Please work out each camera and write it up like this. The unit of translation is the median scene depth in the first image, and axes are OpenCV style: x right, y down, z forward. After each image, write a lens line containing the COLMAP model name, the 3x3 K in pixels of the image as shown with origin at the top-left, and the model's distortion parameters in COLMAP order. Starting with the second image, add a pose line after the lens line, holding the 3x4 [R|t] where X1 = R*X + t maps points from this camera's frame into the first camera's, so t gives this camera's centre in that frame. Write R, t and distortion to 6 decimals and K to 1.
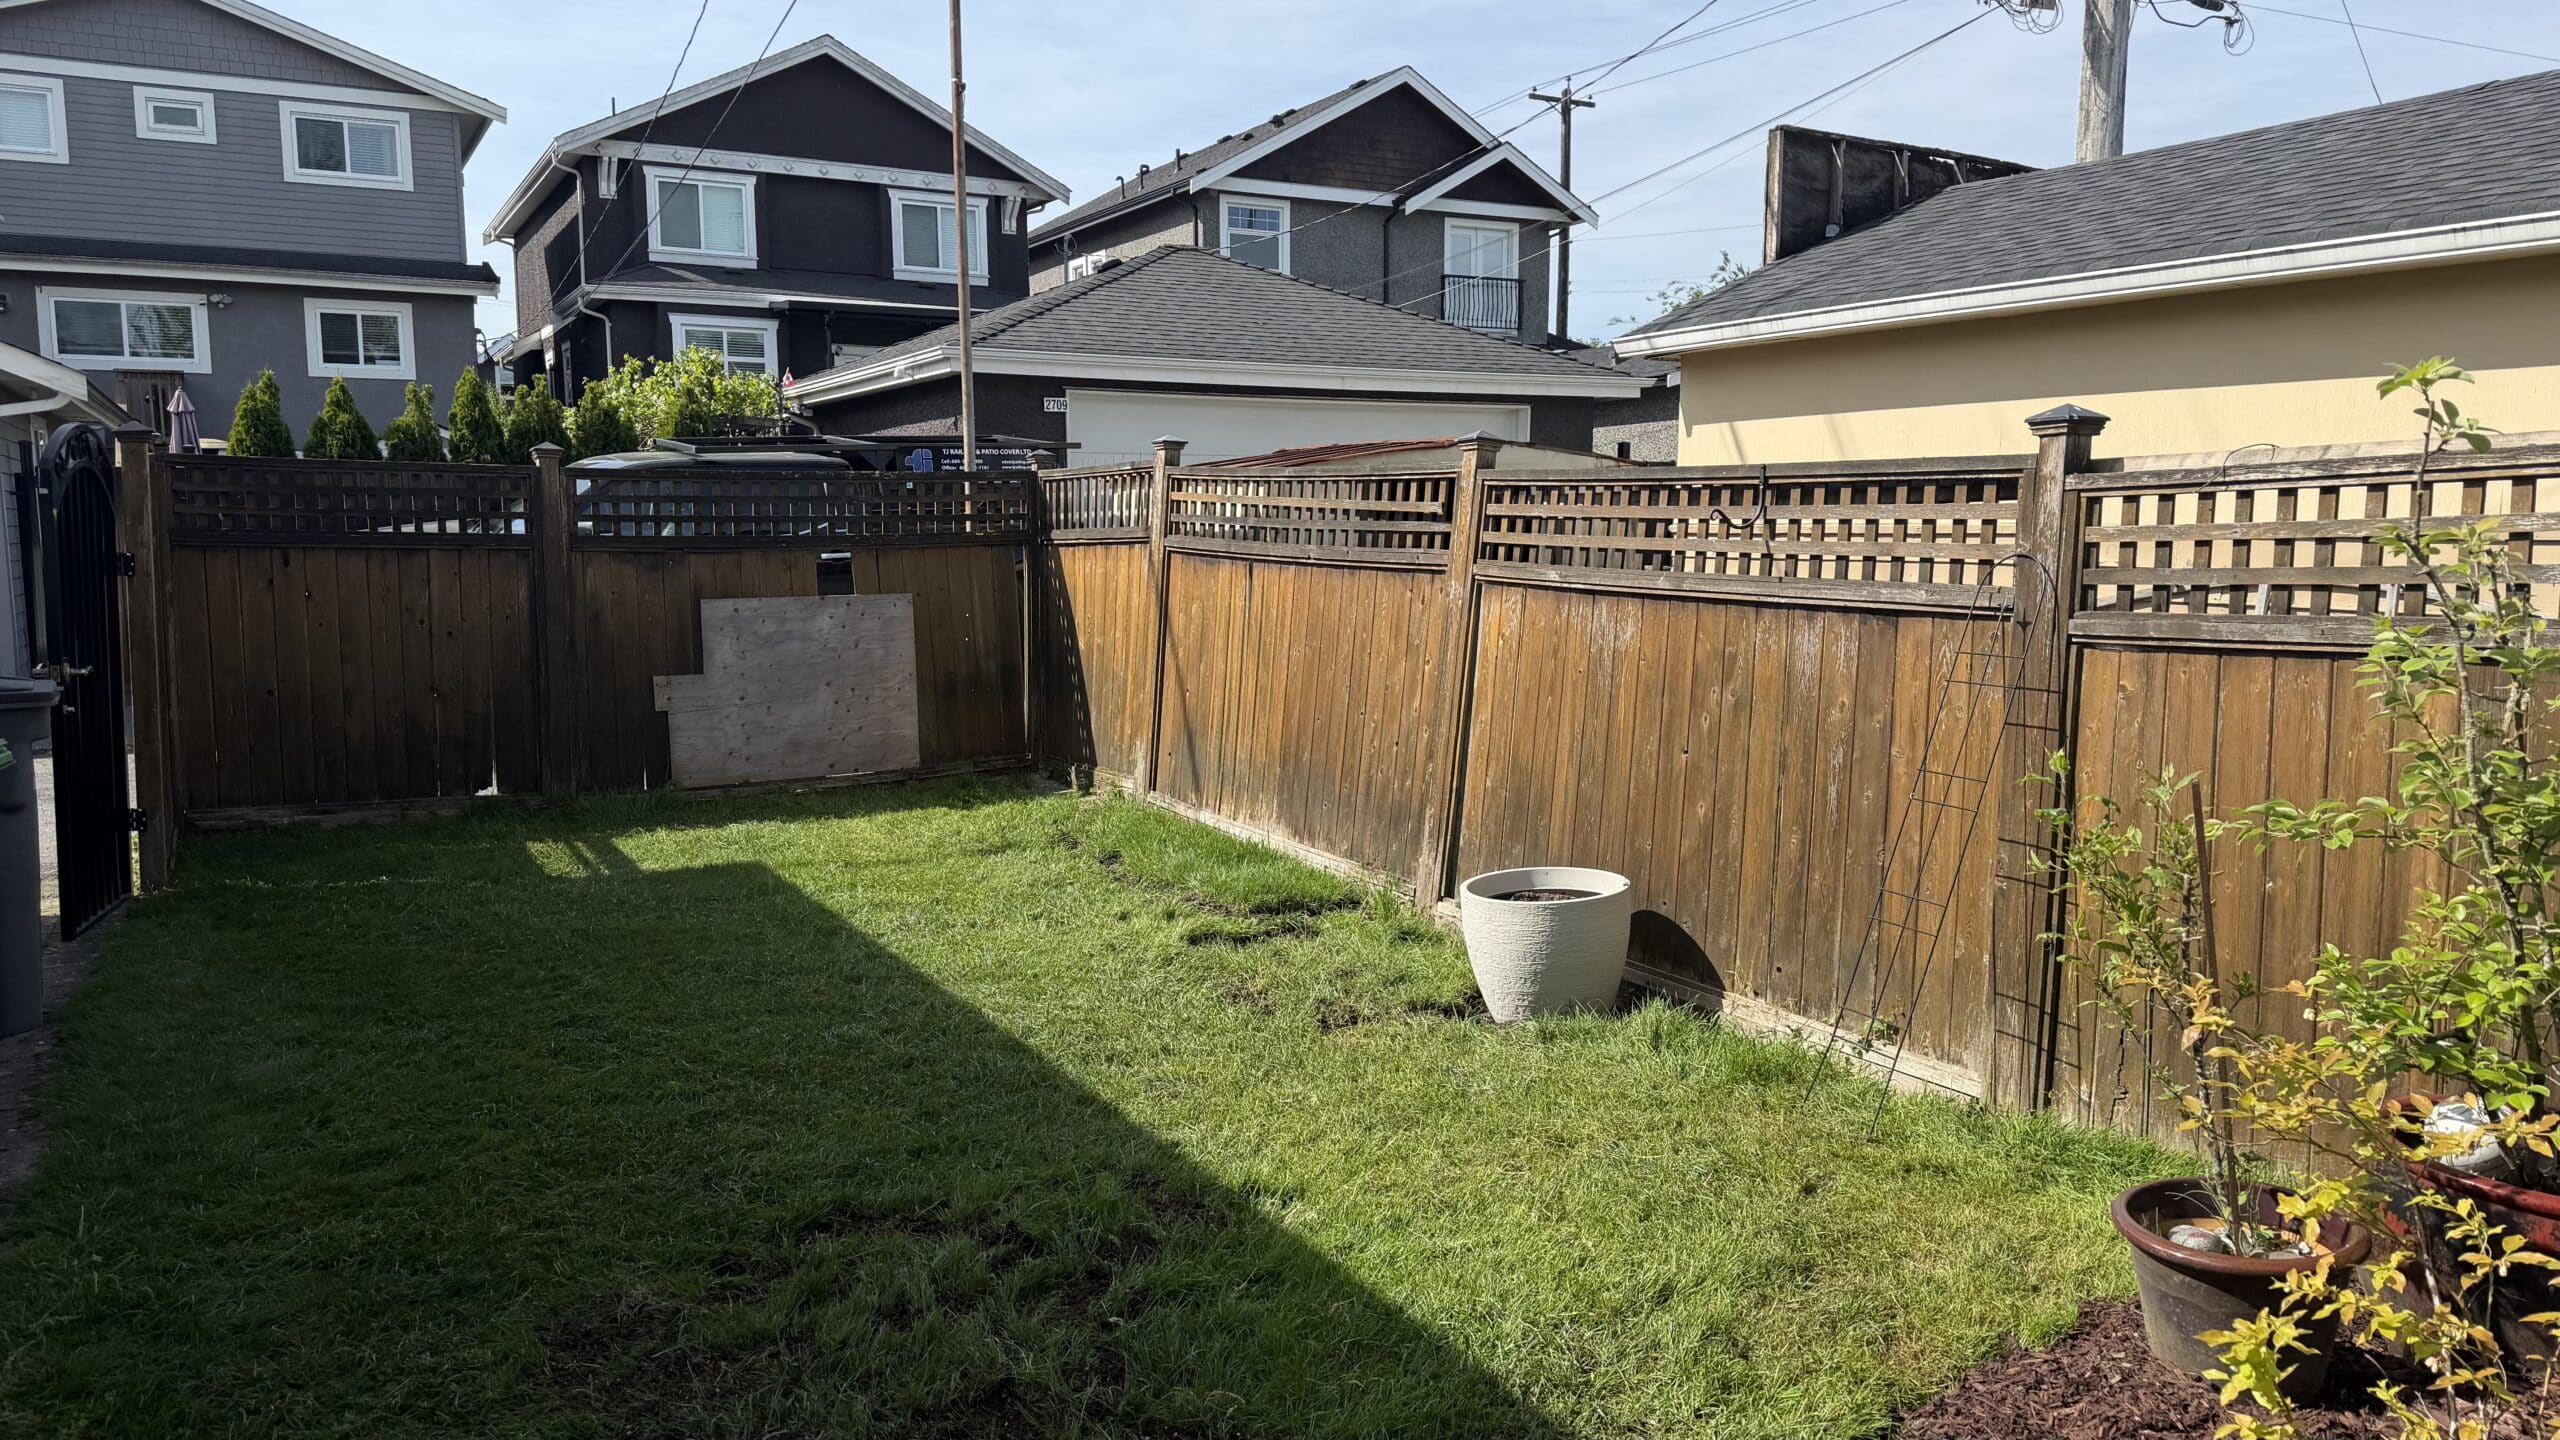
lens RADIAL K [[1796.9, 0, 1281.1], [0, 1796.9, 738.8], [0, 0, 1]] dist [0.133385, -0.210564]
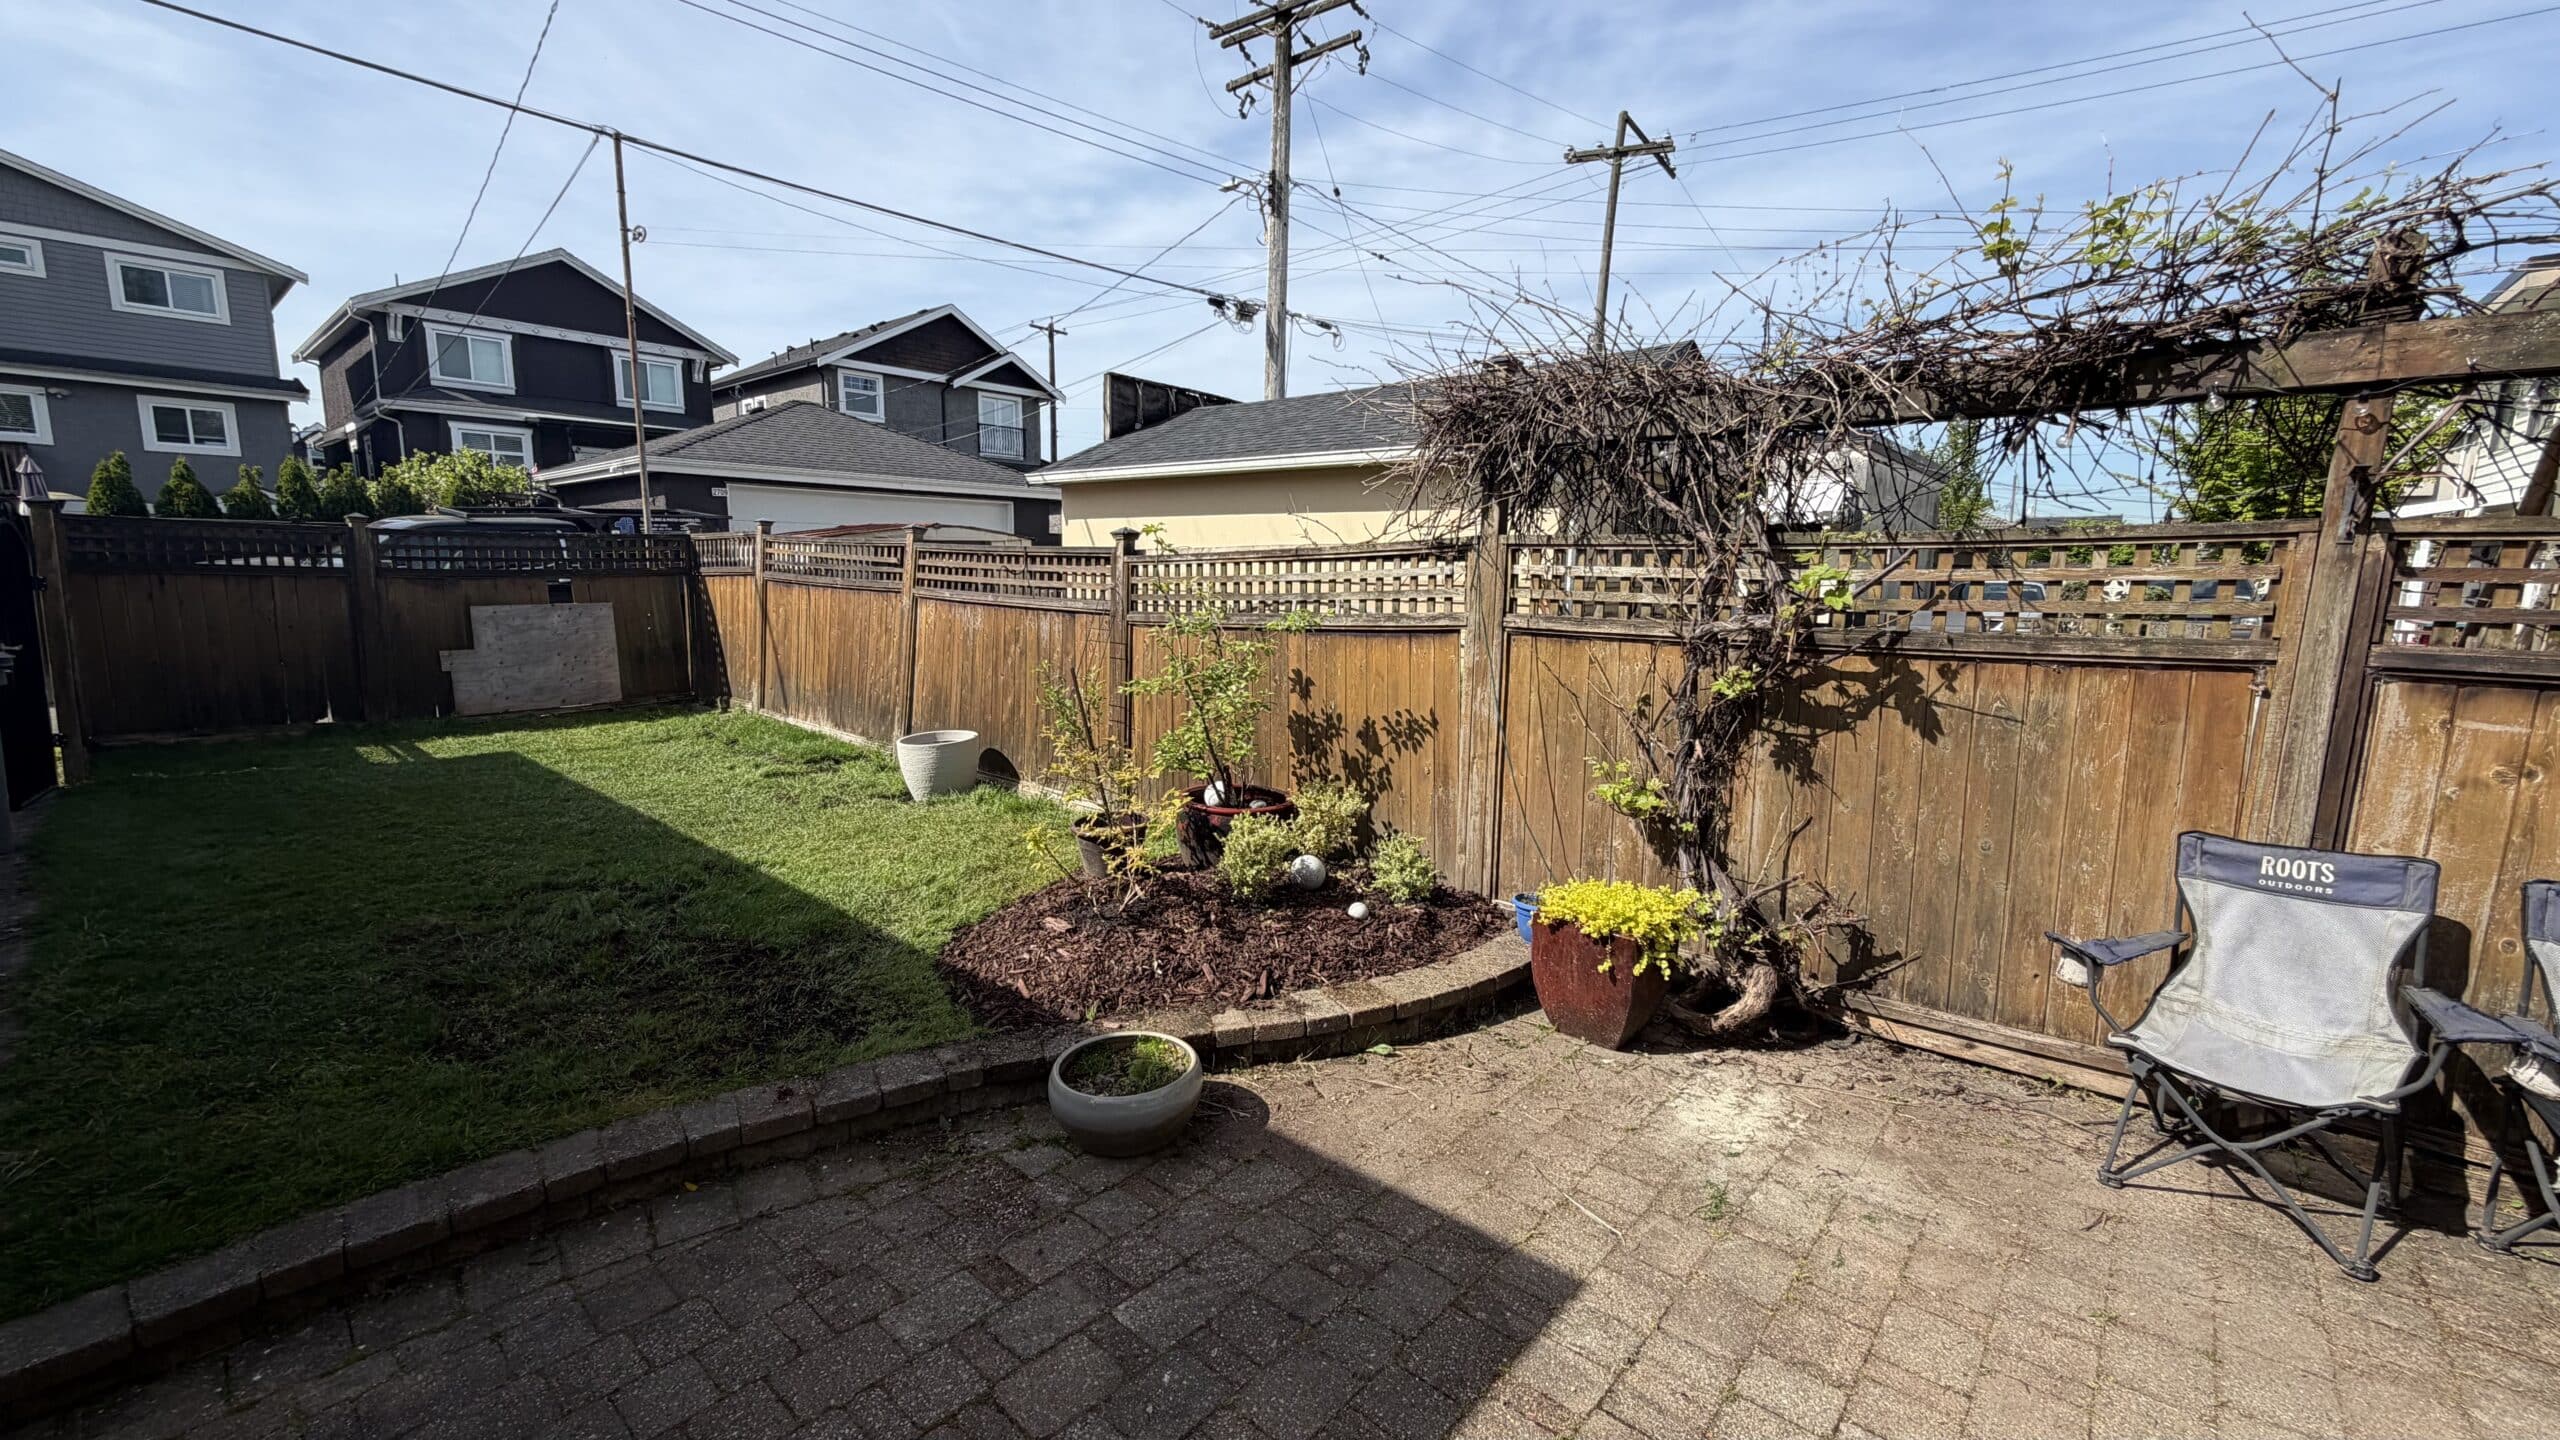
lens RADIAL K [[1021.7, 0, 1278.2], [0, 1021.7, 726.2], [0, 0, 1]] dist [0.001216, 0.000025]
pose [[0.940404, -0.037137, 0.338024, 0.064958], [0.024506, 0.998836, 0.041558, 0.014559], [-0.339174, -0.030798, 0.940219, -0.163104]]
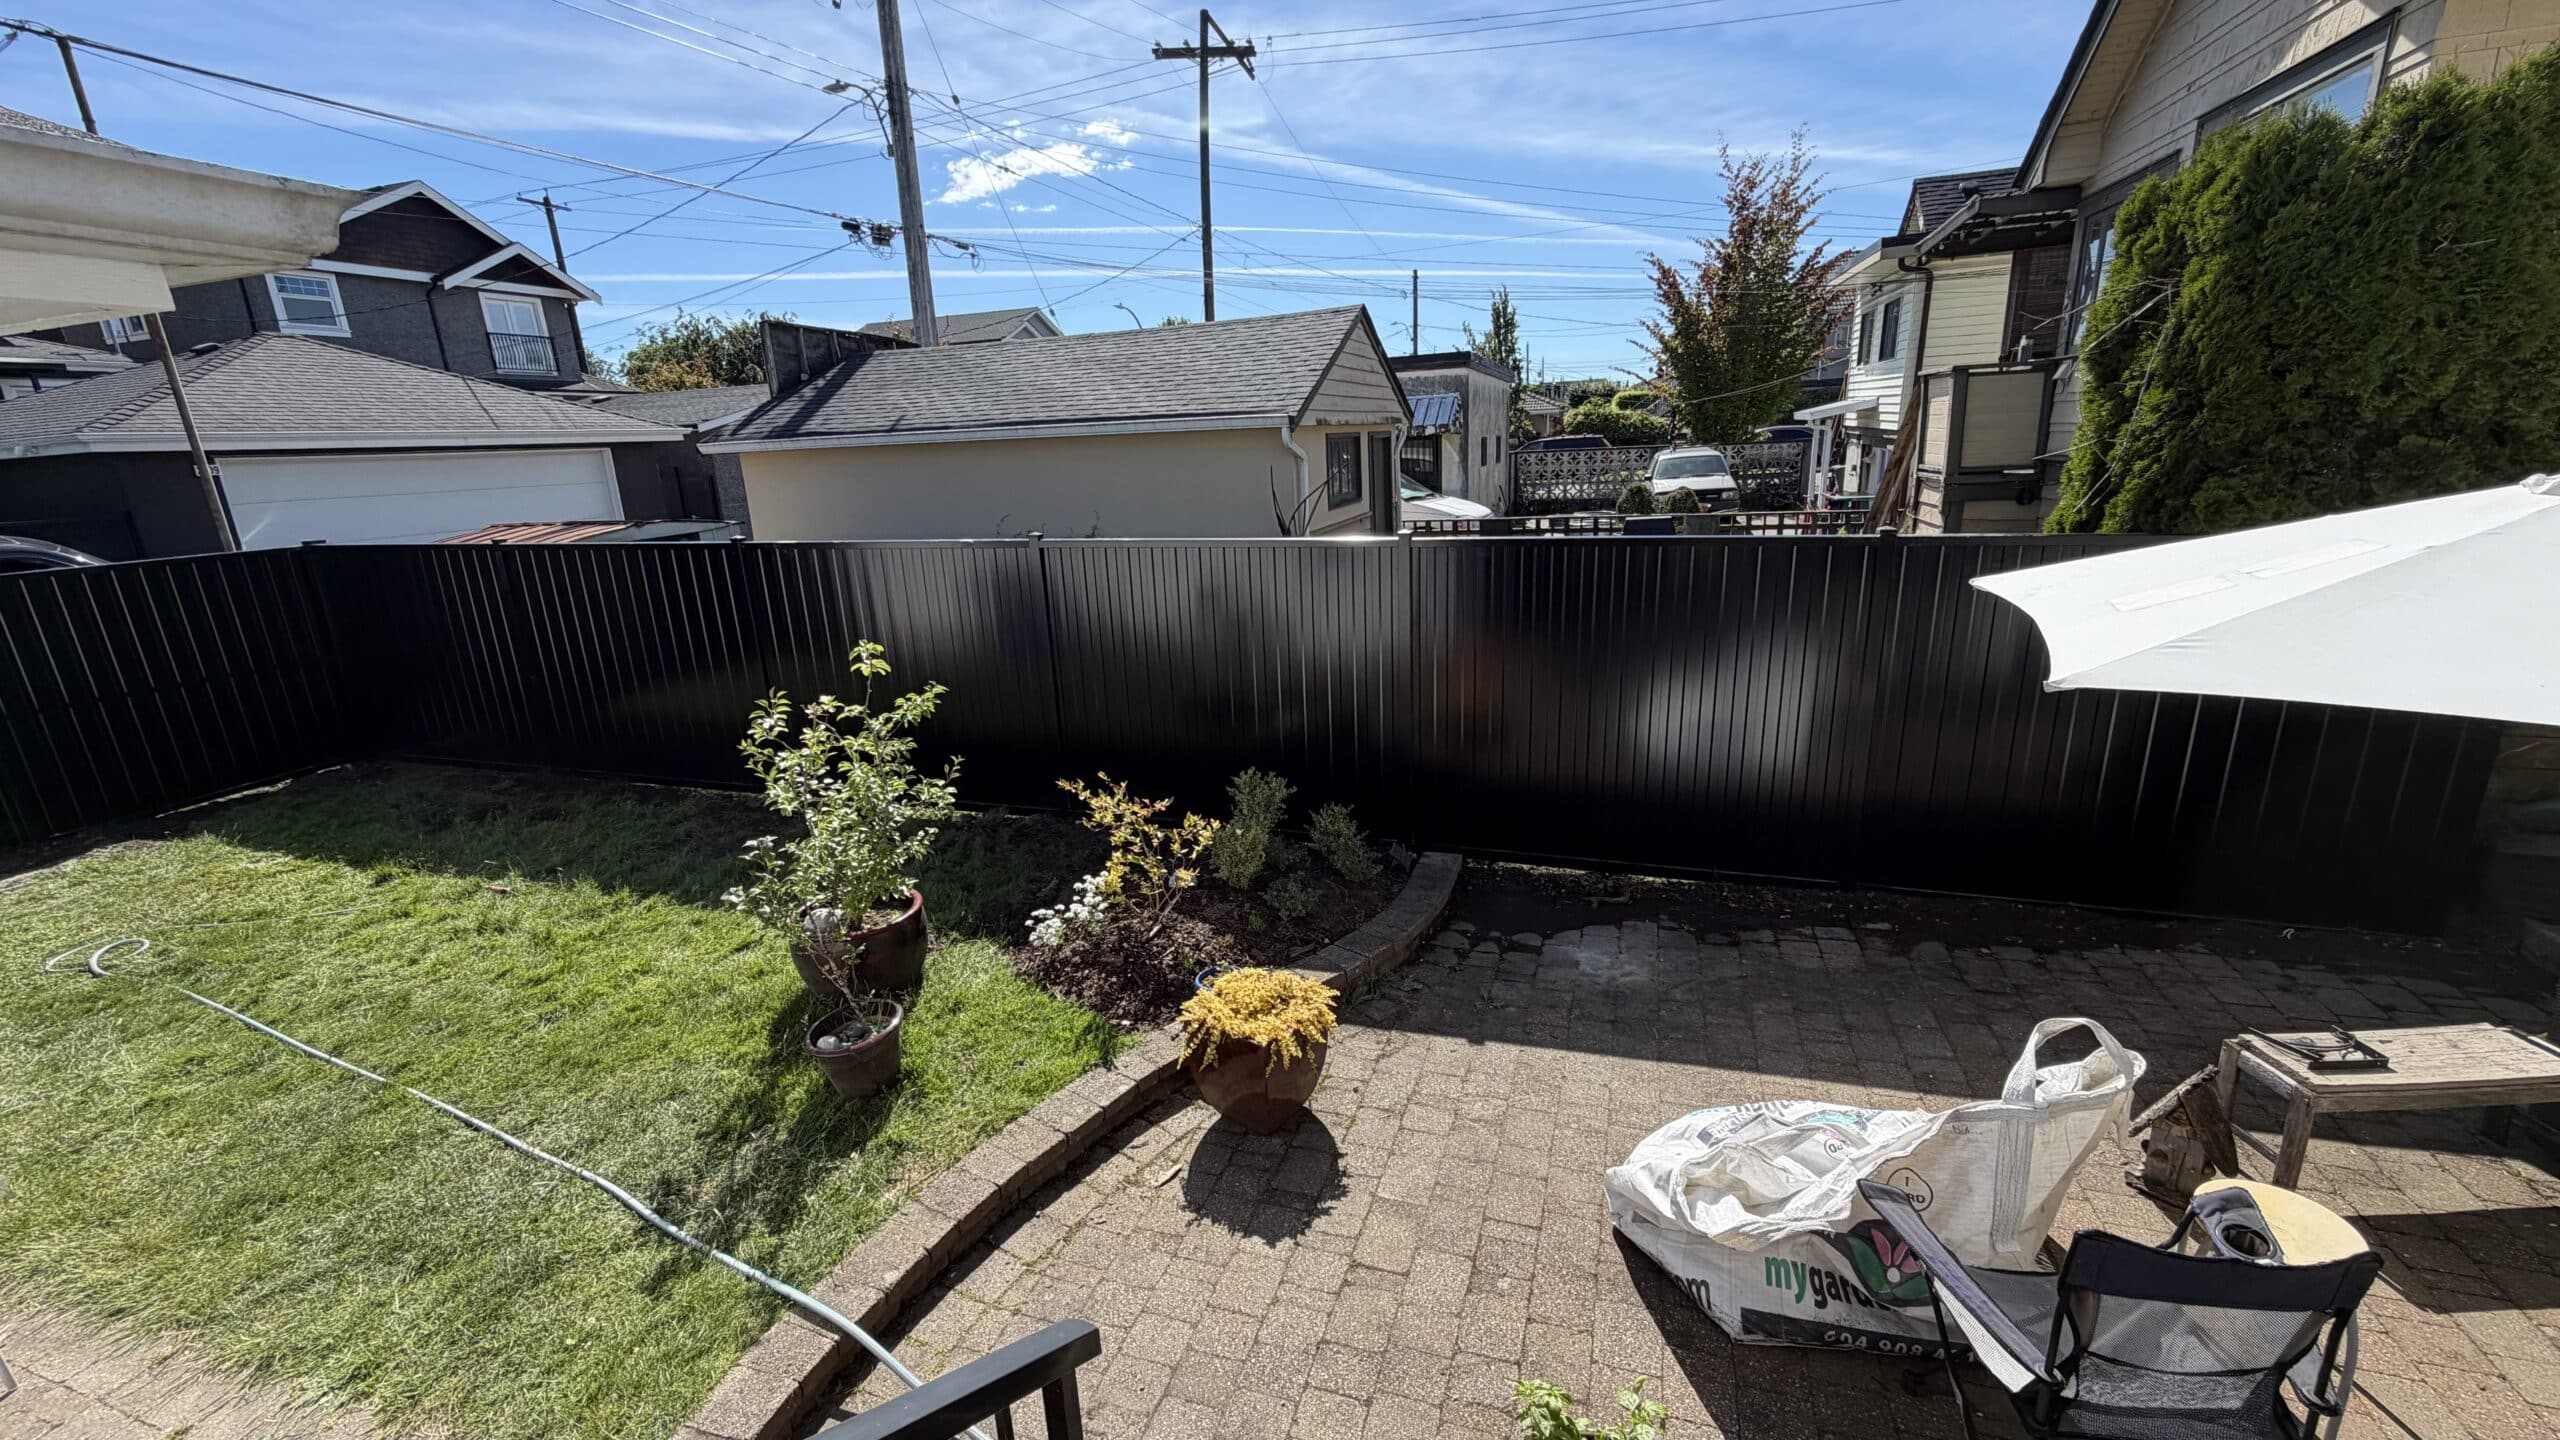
lens RADIAL K [[1021.7, 0, 1278.2], [0, 1021.7, 726.2], [0, 0, 1]] dist [0.001216, 0.000025]
pose [[0.742157, -0.208445, 0.636987, -0.104056], [0.122138, 0.976556, 0.177260, -0.066521], [-0.659003, -0.053754, 0.750217, -0.167208]]
